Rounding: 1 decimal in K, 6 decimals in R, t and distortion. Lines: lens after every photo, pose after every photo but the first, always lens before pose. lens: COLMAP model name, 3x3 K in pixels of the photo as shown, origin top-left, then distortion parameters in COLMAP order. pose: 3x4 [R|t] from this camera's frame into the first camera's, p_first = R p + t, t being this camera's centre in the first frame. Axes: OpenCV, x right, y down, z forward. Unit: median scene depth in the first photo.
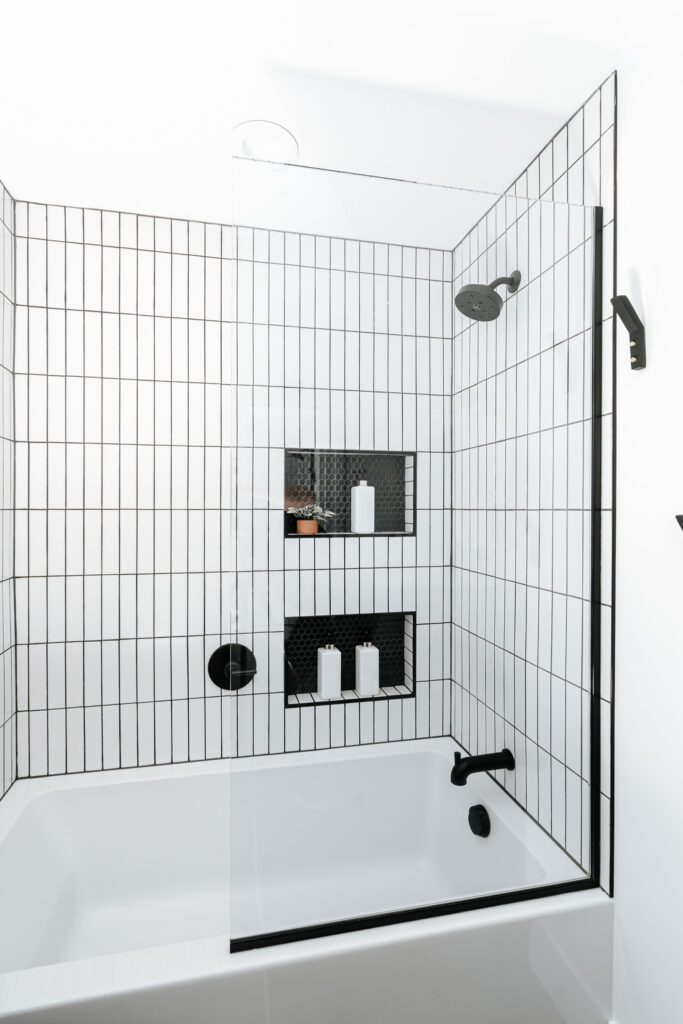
lens RADIAL K [[468.6, 0, 341.5], [0, 468.6, 512.0], [0, 0, 1]] dist [-0.001909, -0.000204]
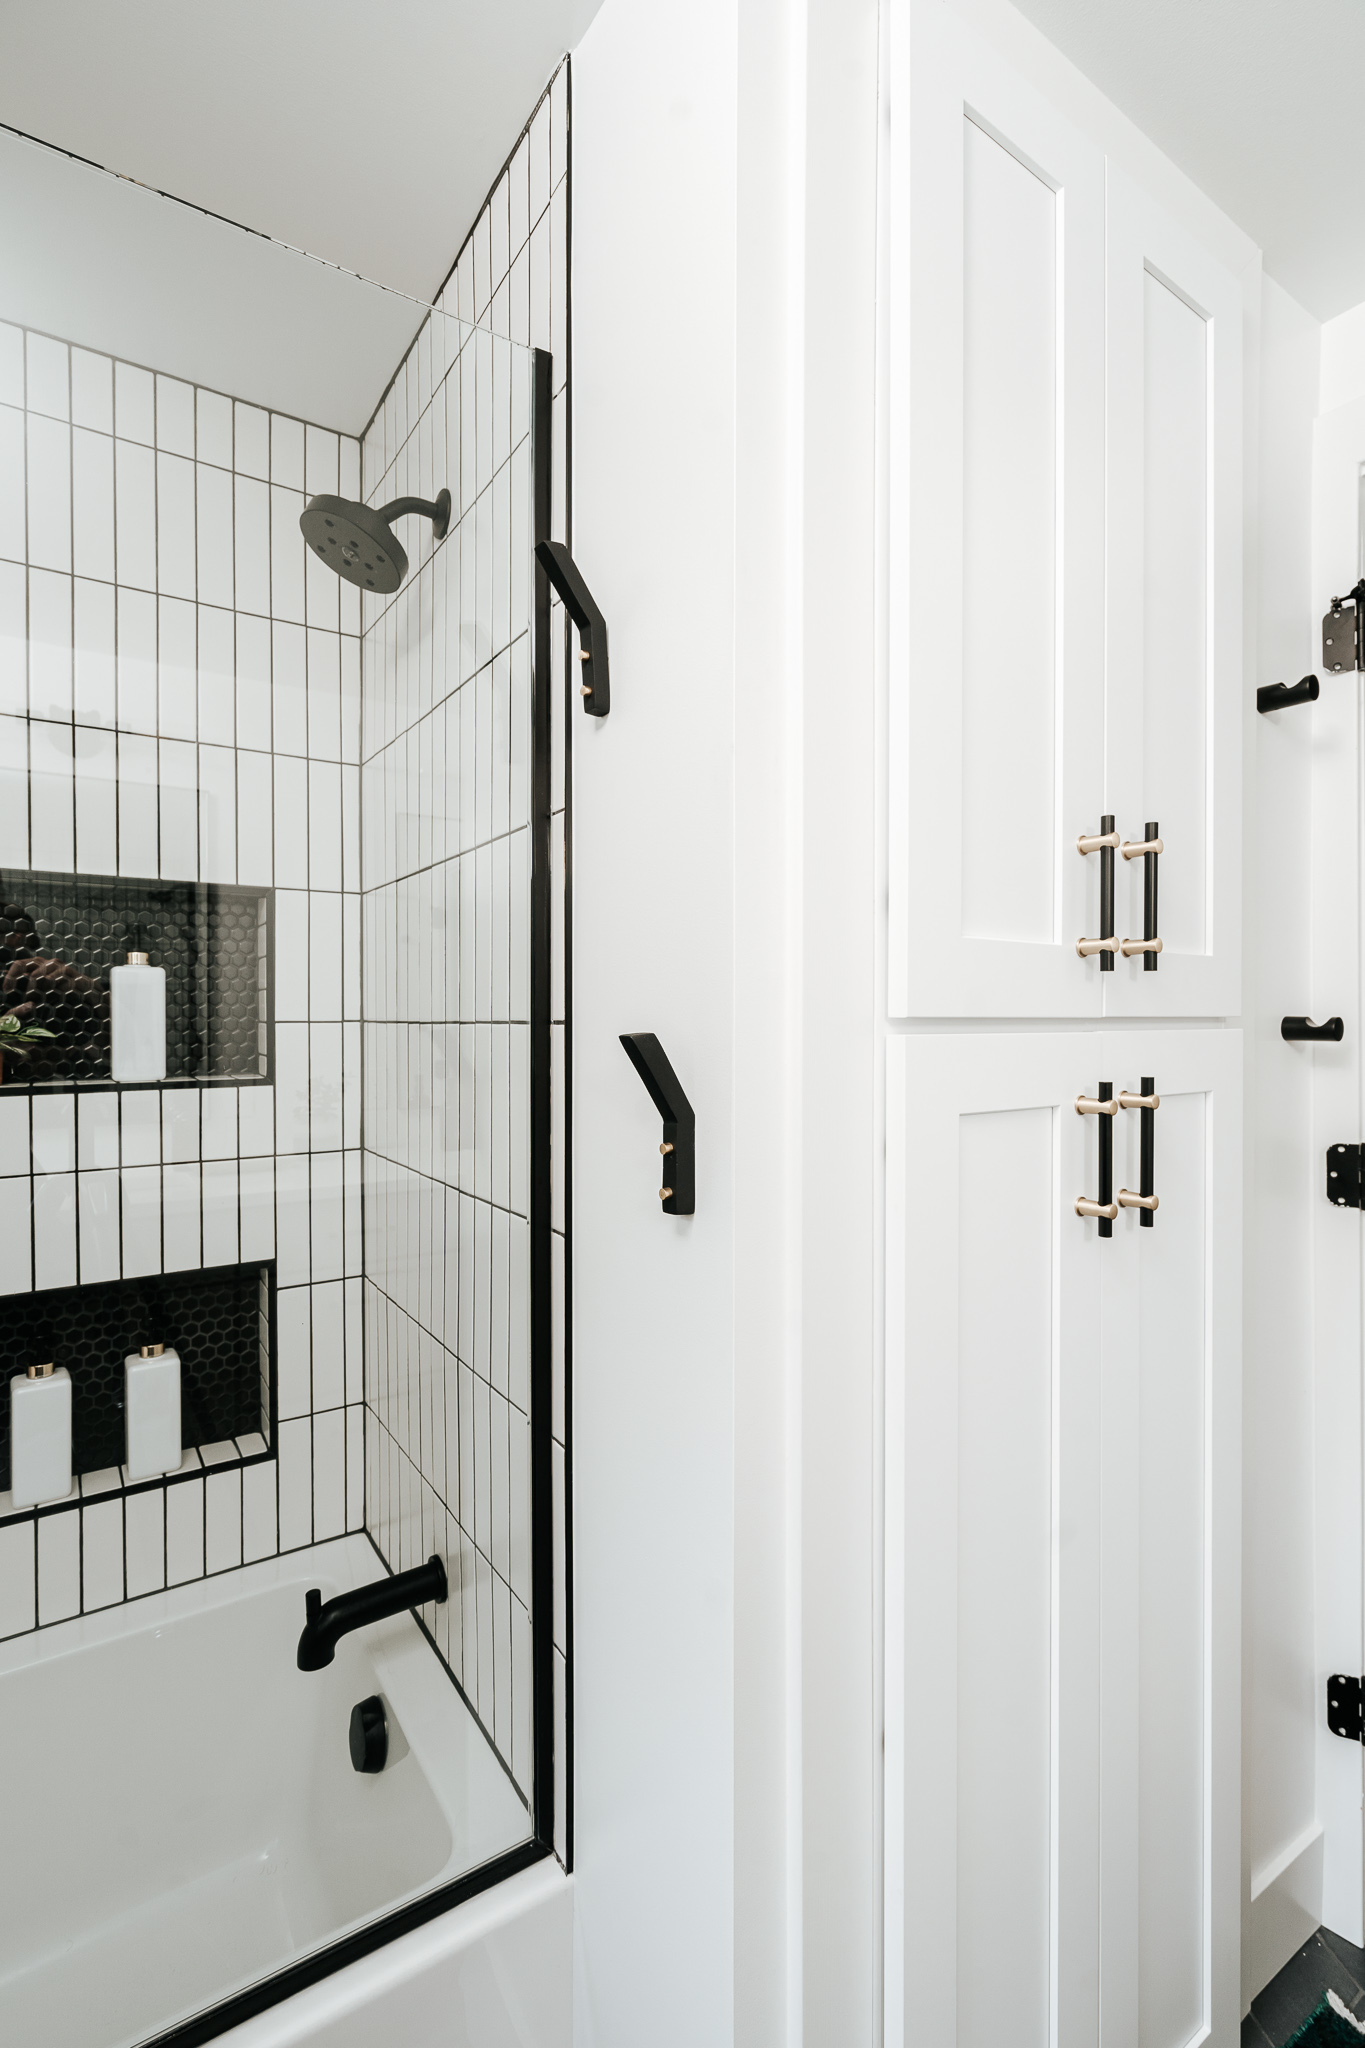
lens RADIAL K [[938.3, 0, 684.0], [0, 938.3, 1028.4], [0, 0, 1]] dist [0.002189, -0.000086]
pose [[0.926054, -0.008636, 0.377293, 0.183333], [0.007515, 0.999962, 0.004443, -0.000841], [-0.377317, -0.001280, 0.926083, 0.060183]]
